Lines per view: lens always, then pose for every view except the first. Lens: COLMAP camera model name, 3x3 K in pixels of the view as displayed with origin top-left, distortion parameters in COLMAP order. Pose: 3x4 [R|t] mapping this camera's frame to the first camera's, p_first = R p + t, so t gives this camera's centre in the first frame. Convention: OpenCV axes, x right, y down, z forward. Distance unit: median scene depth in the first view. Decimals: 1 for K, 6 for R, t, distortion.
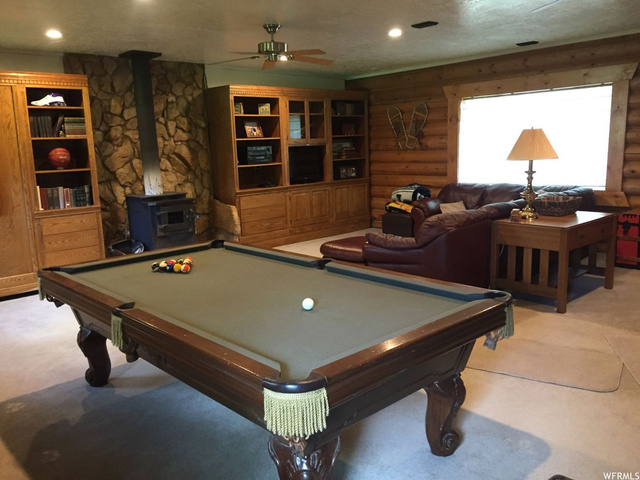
lens RADIAL K [[542.4, 0, 320.0], [0, 542.4, 240.0], [0, 0, 1]] dist [-0.000699, 0.004965]
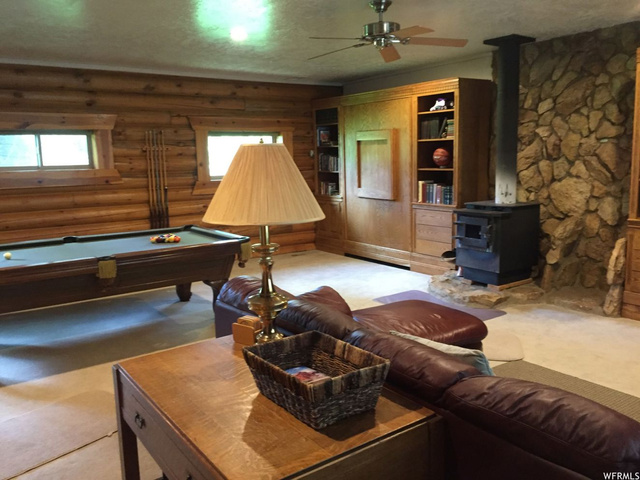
lens RADIAL K [[542.4, 0, 320.0], [0, 542.4, 240.0], [0, 0, 1]] dist [-0.000699, 0.004965]
pose [[-0.126933, 0.192854, -0.972983, 0.555323], [-0.139609, 0.967679, 0.210016, -0.160777], [0.982037, 0.162495, -0.095906, 0.772558]]
